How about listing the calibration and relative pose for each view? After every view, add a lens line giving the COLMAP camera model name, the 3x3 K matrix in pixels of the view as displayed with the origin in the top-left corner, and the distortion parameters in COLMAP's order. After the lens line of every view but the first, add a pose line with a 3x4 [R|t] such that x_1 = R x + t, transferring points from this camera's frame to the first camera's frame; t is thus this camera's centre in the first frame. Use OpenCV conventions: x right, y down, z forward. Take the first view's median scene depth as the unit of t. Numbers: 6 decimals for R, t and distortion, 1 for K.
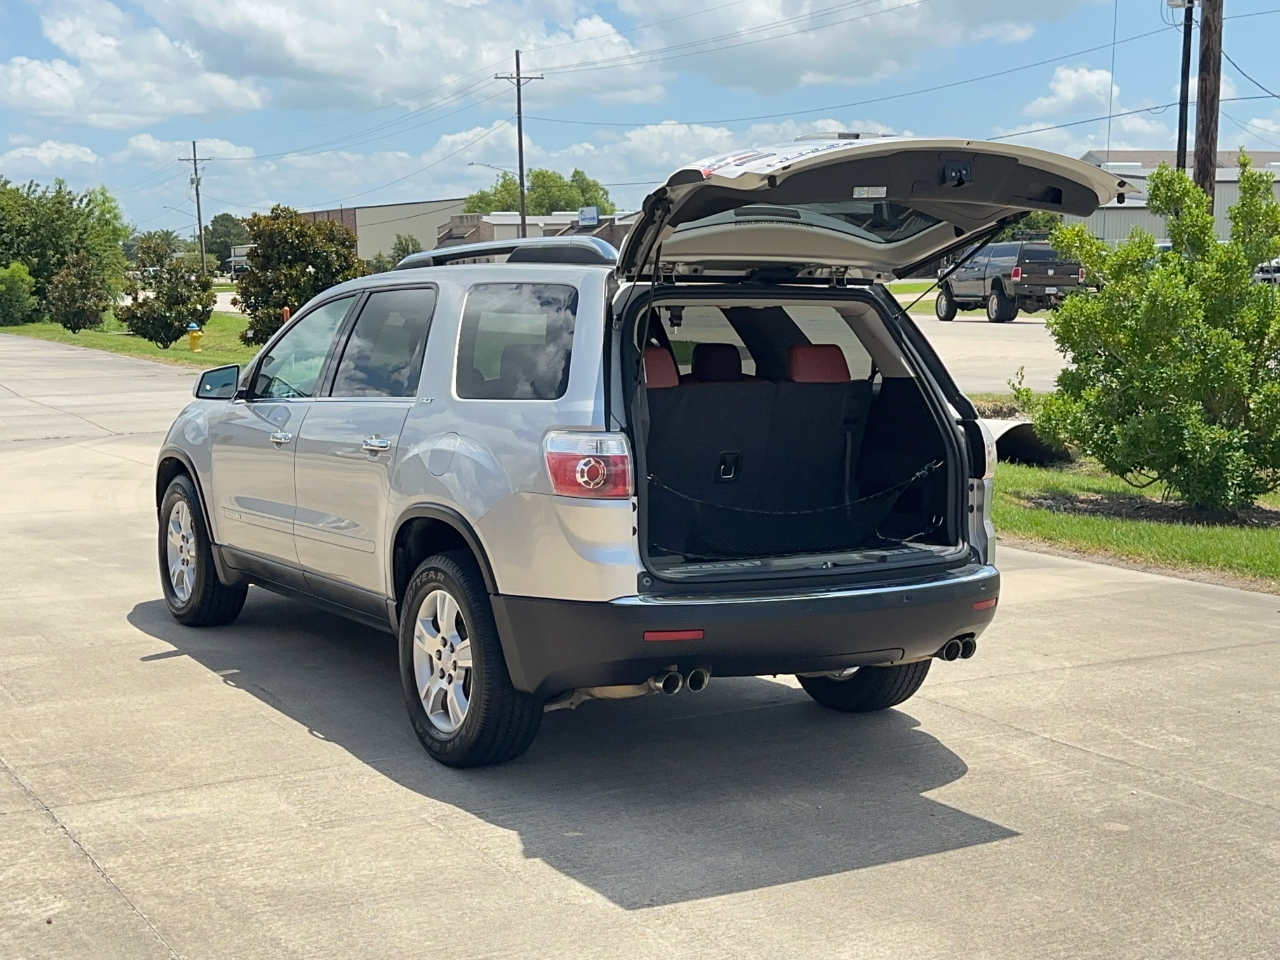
lens RADIAL K [[1764.2, 0, 640.0], [0, 1764.2, 480.0], [0, 0, 1]] dist [0.220355, -0.511283]
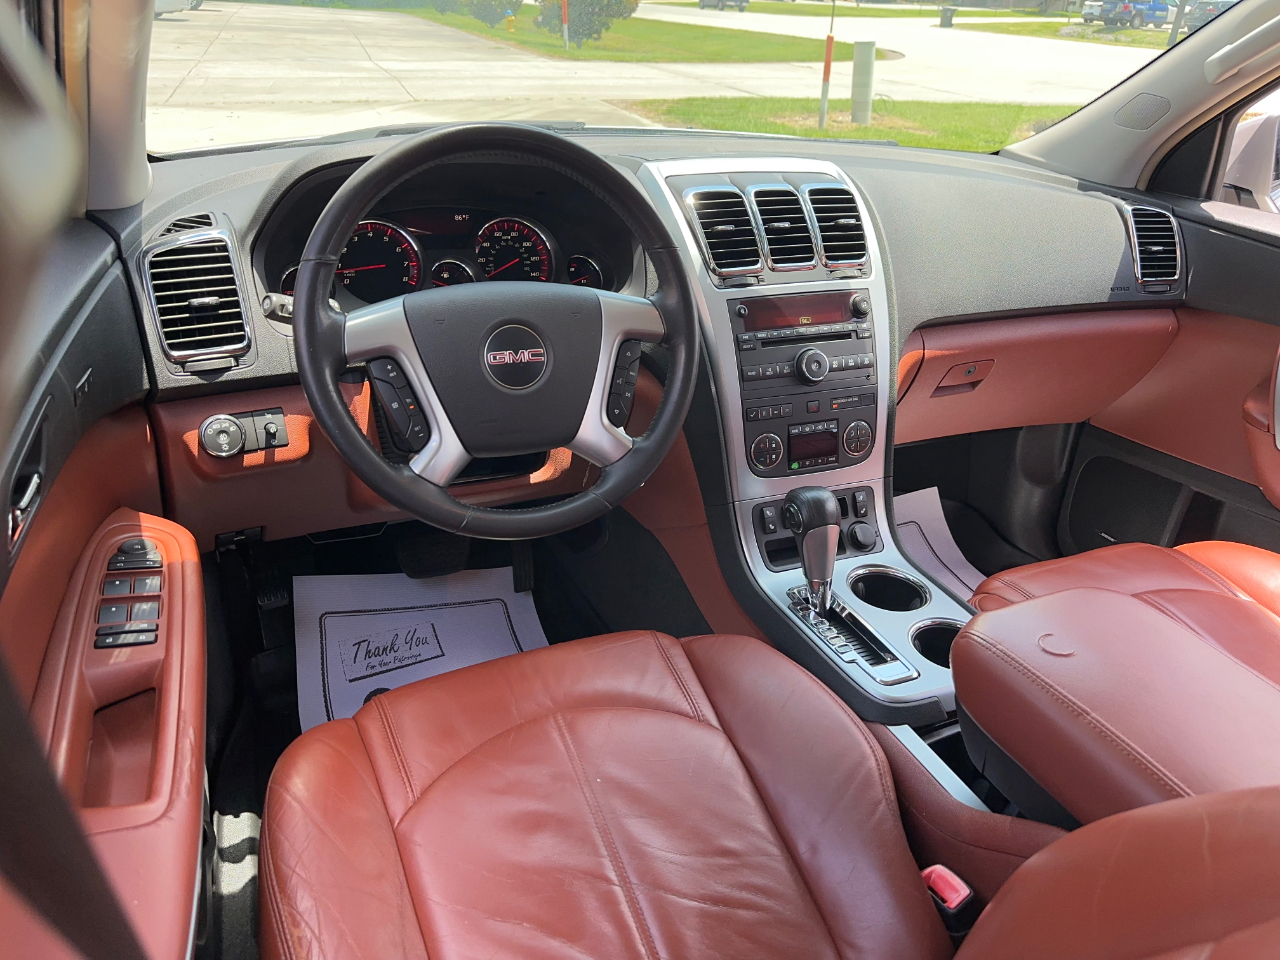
lens RADIAL K [[902.6, 0, 639.4], [0, 902.6, 483.4], [0, 0, 1]] dist [0.121394, -0.191977]
pose [[0.989219, 0.105754, -0.101303, -0.147491], [-0.061231, 0.927062, 0.369874, -0.075443], [0.133030, -0.359684, 0.923543, 1.039841]]
